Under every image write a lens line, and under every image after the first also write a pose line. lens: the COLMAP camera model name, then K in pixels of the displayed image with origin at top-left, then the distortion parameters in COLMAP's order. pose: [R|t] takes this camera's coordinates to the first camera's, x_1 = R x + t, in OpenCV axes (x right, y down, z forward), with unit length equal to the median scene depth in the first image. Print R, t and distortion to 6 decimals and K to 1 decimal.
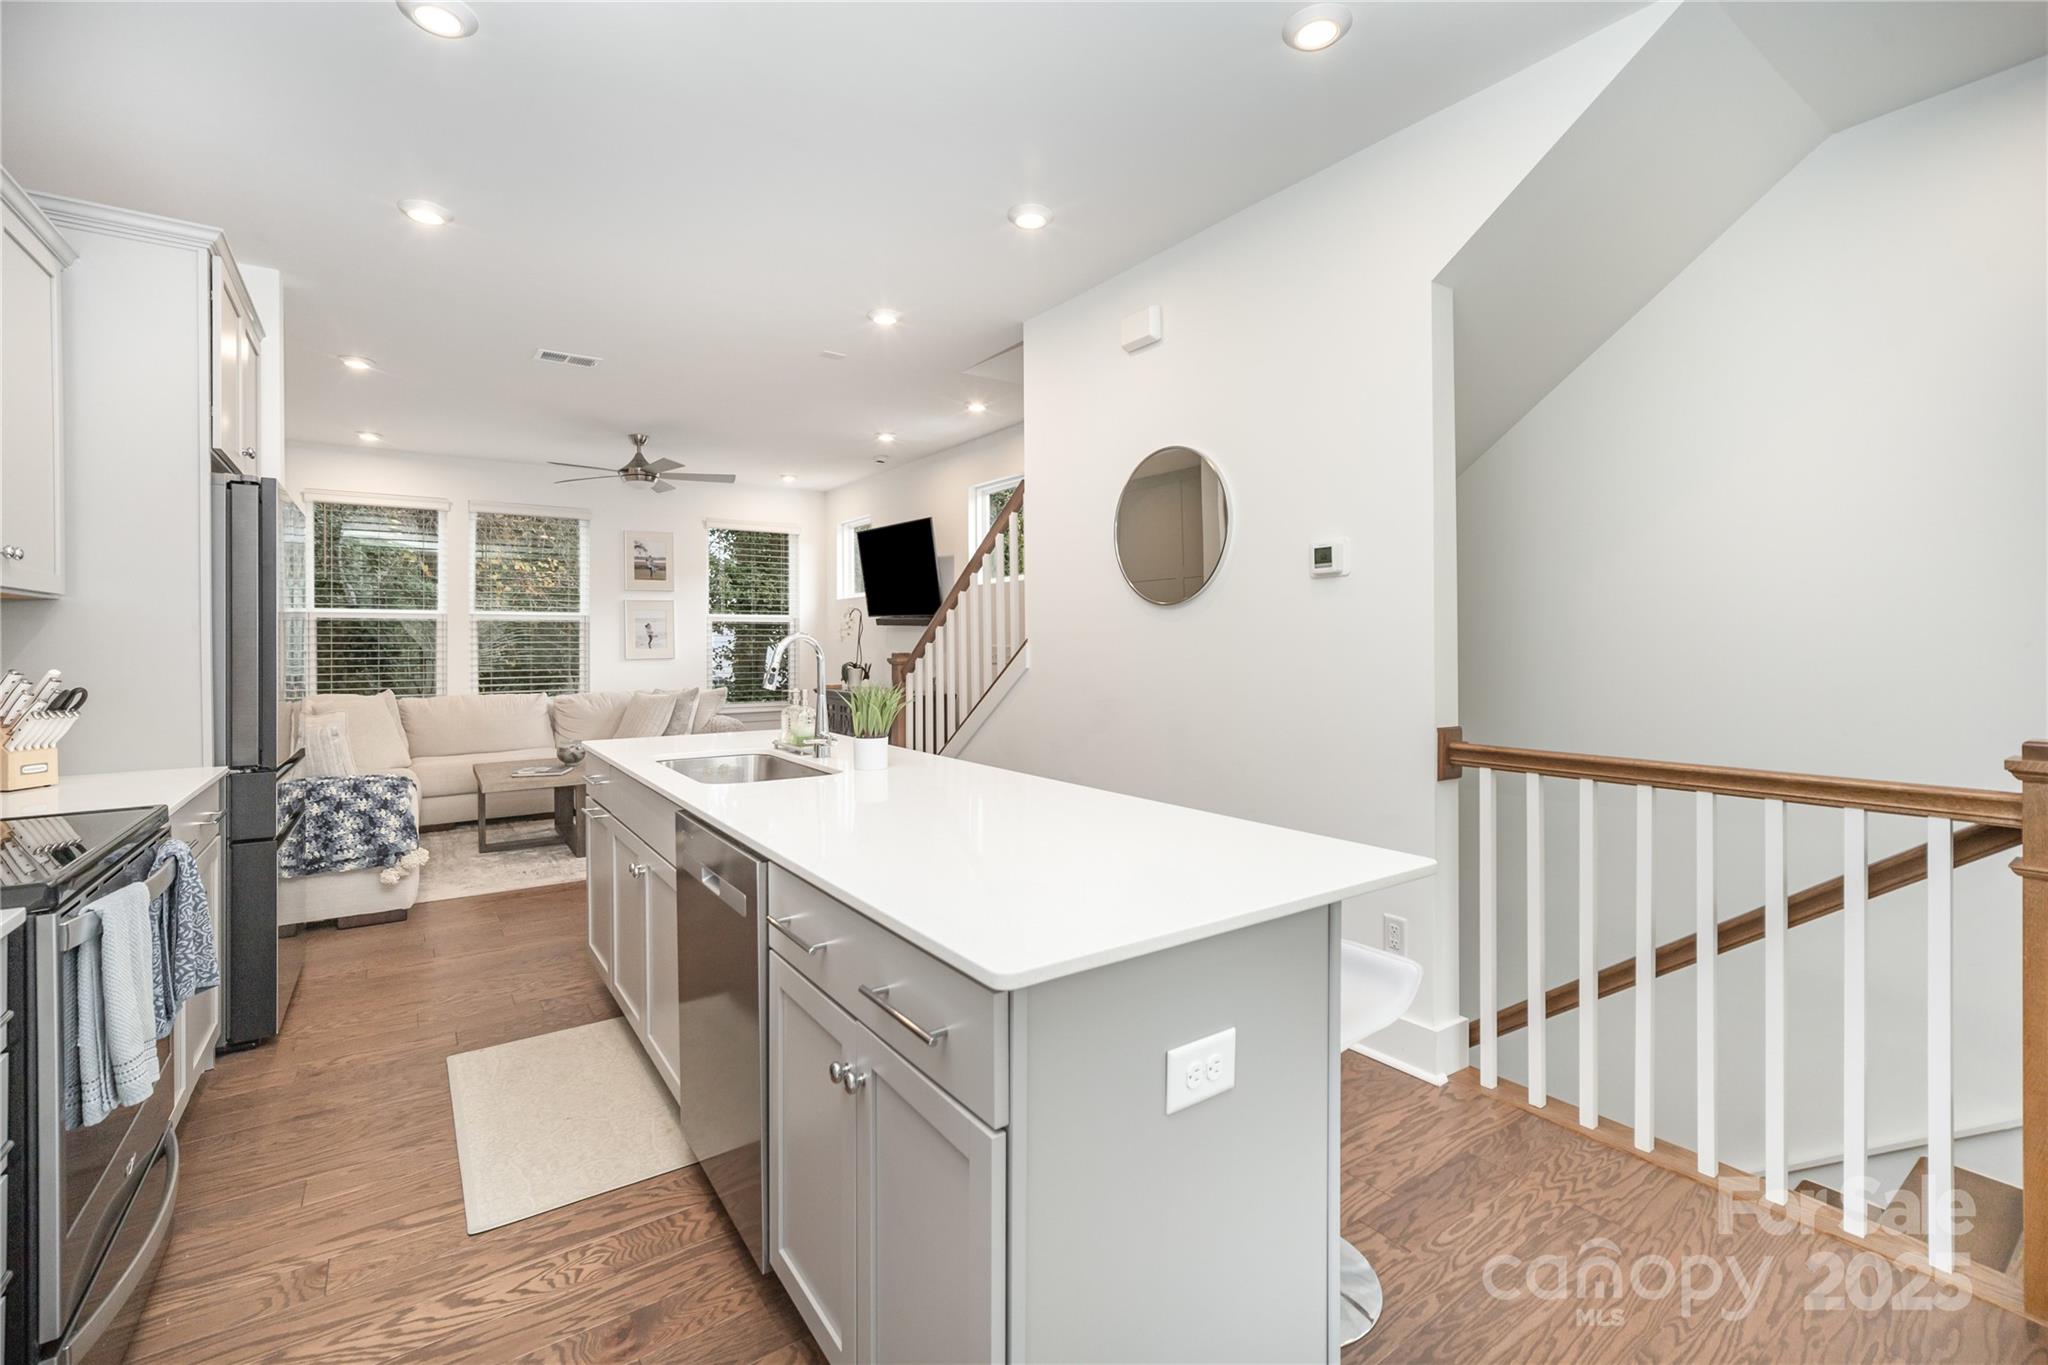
lens RADIAL K [[901.5, 0, 1012.4], [0, 901.5, 637.4], [0, 0, 1]] dist [-0.017723, 0.000317]
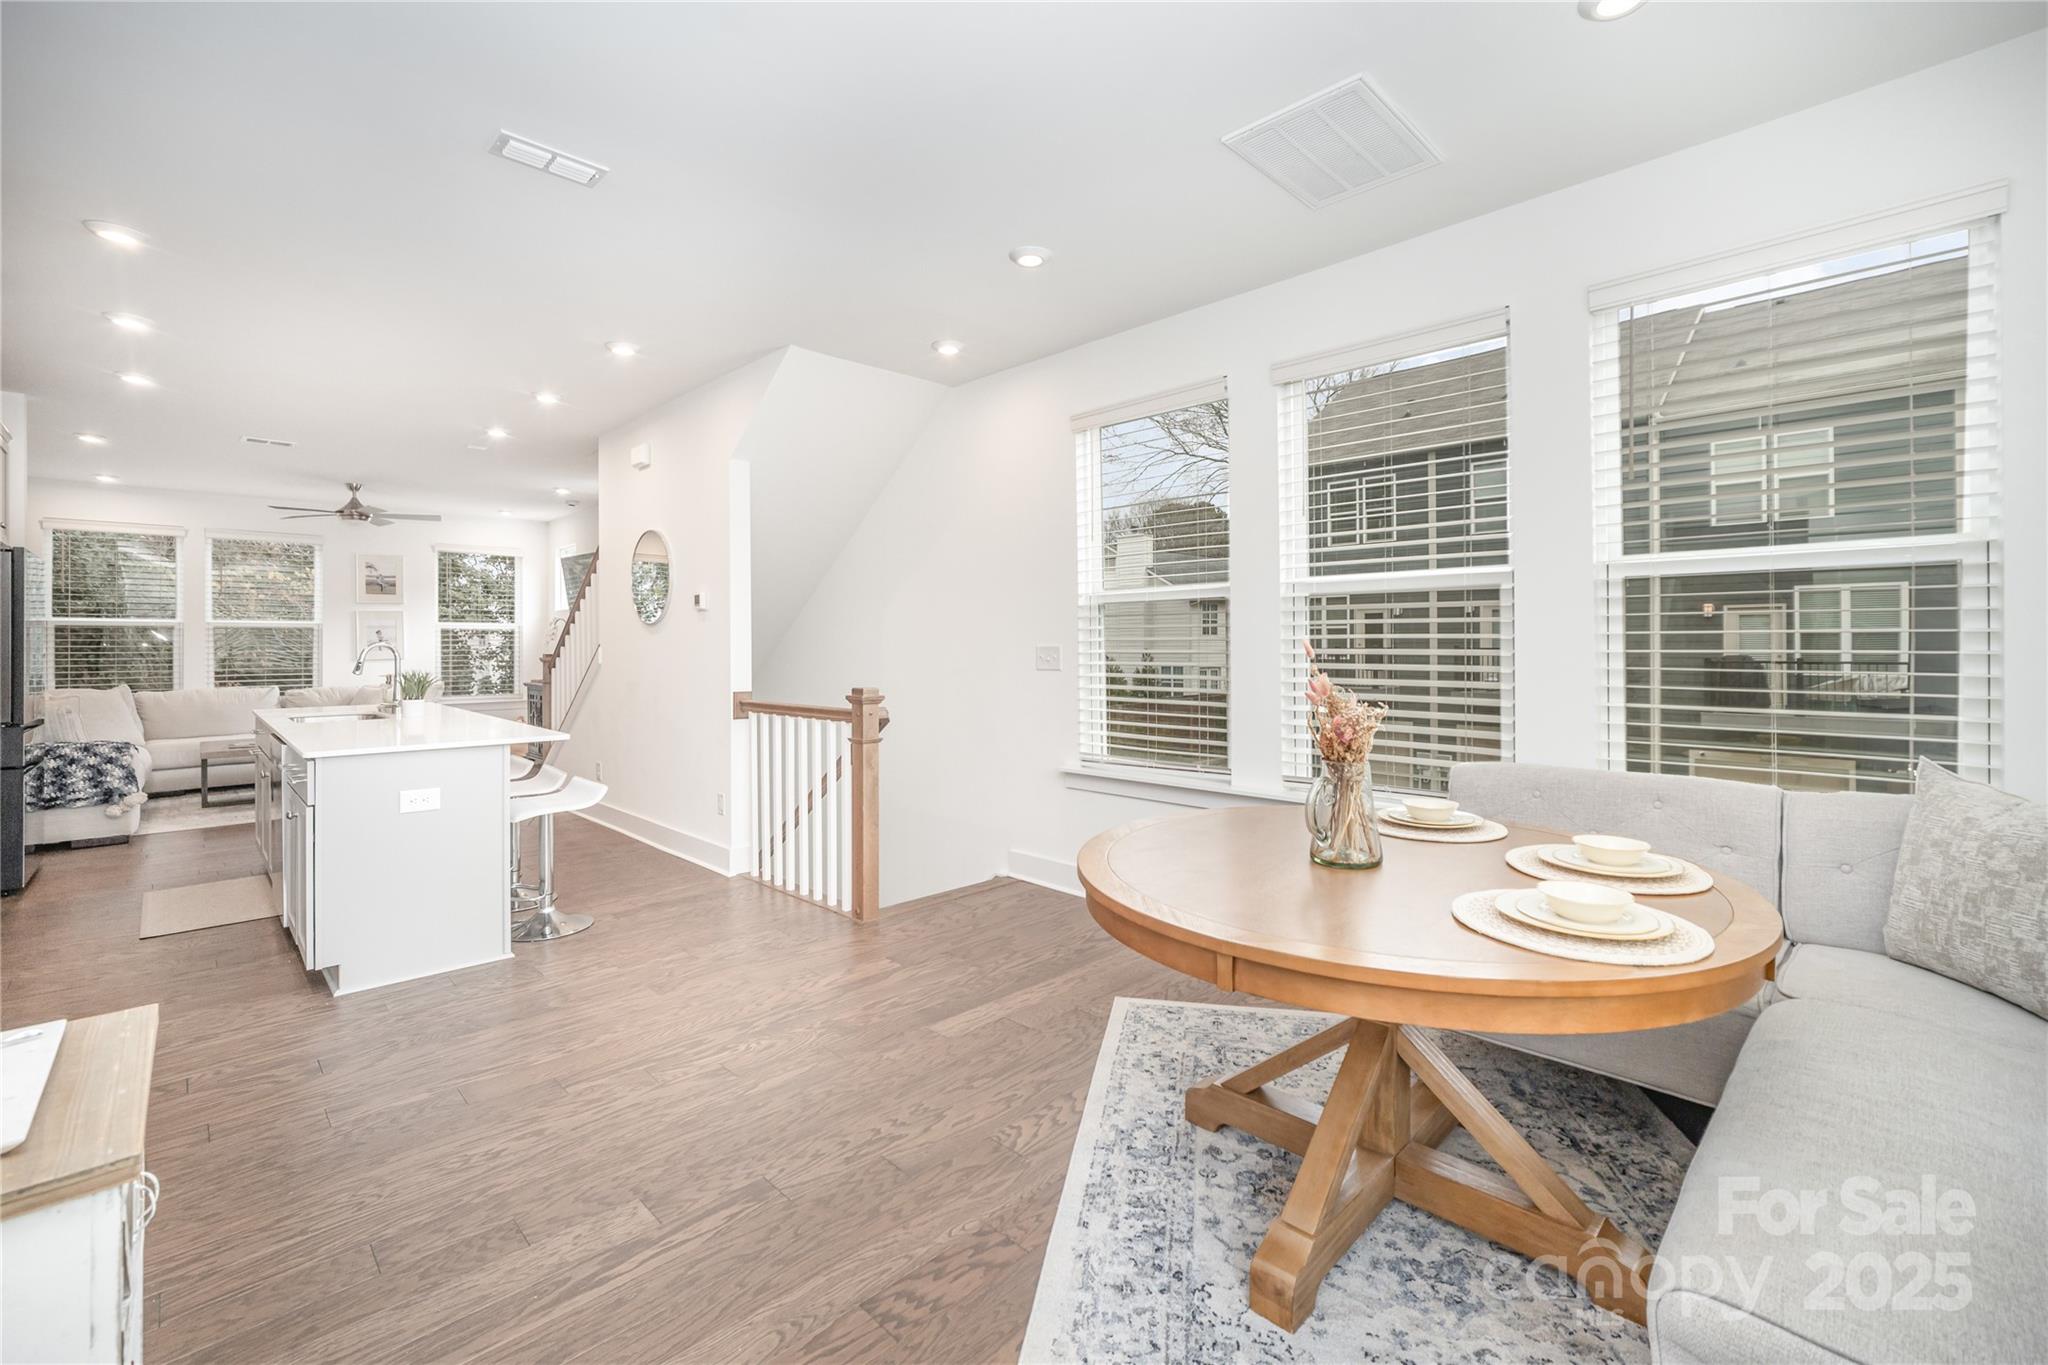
lens RADIAL K [[863.3, 0, 1026.1], [0, 863.3, 639.1], [0, 0, 1]] dist [-0.010893, 0.000419]
pose [[0.982466, 0.001358, 0.186437, 0.293295], [-0.001476, 0.999999, 0.000492, -0.005956], [-0.186436, -0.000759, 0.982467, -0.373171]]
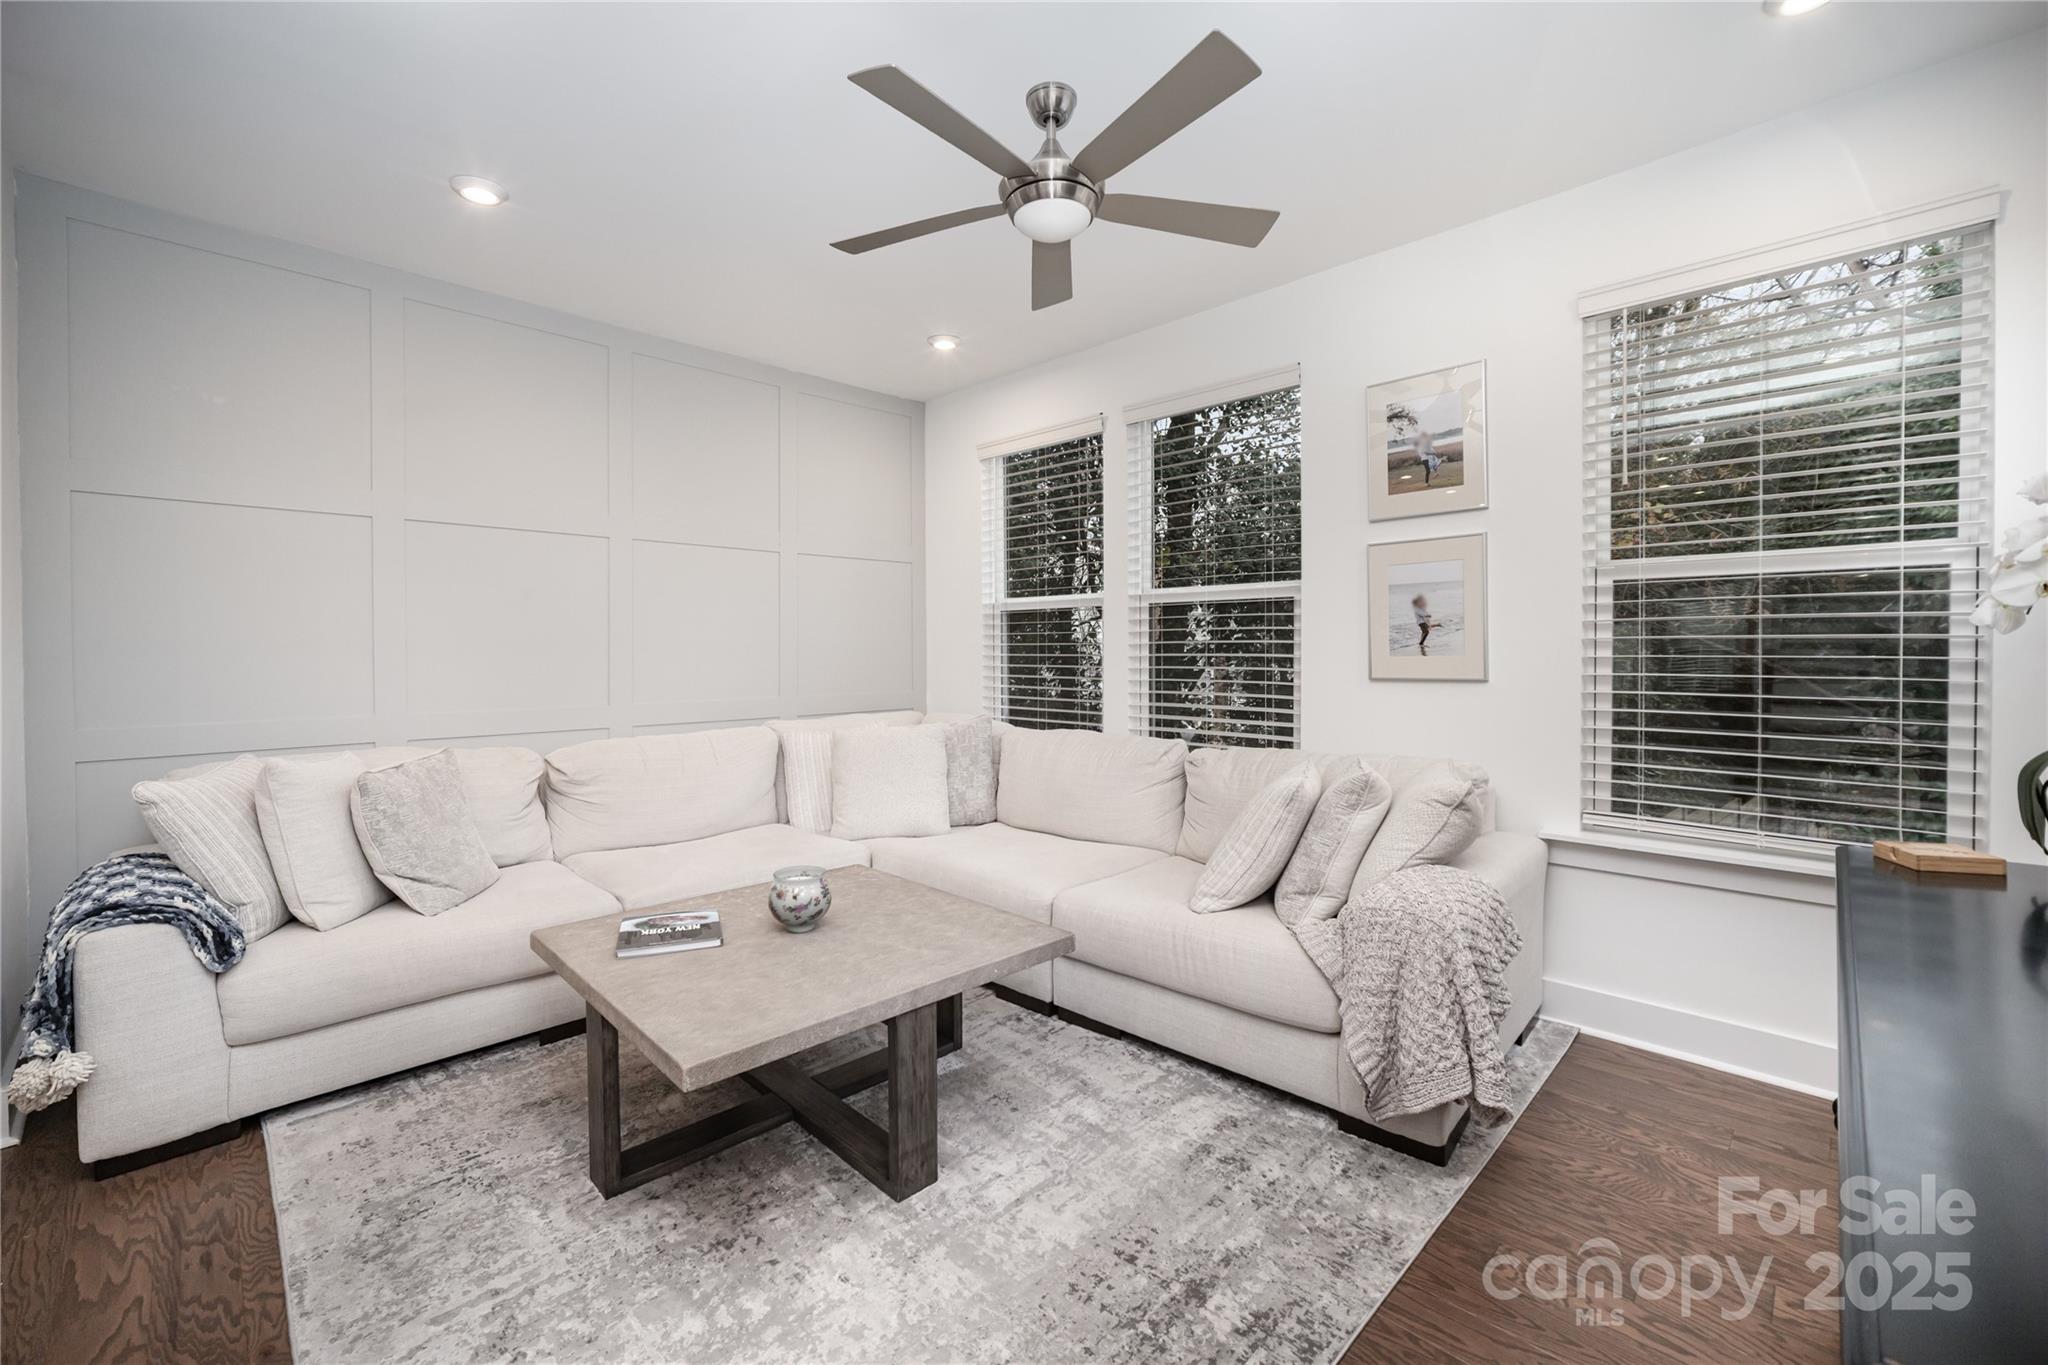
lens RADIAL K [[848.9, 0, 1020.0], [0, 848.9, 645.6], [0, 0, 1]] dist [-0.001531, 0.000027]
pose [[0.172501, 0.005608, -0.984993, -0.060778], [0.009187, 0.999931, 0.007302, 0.003497], [0.984966, -0.010309, 0.172438, 0.917839]]
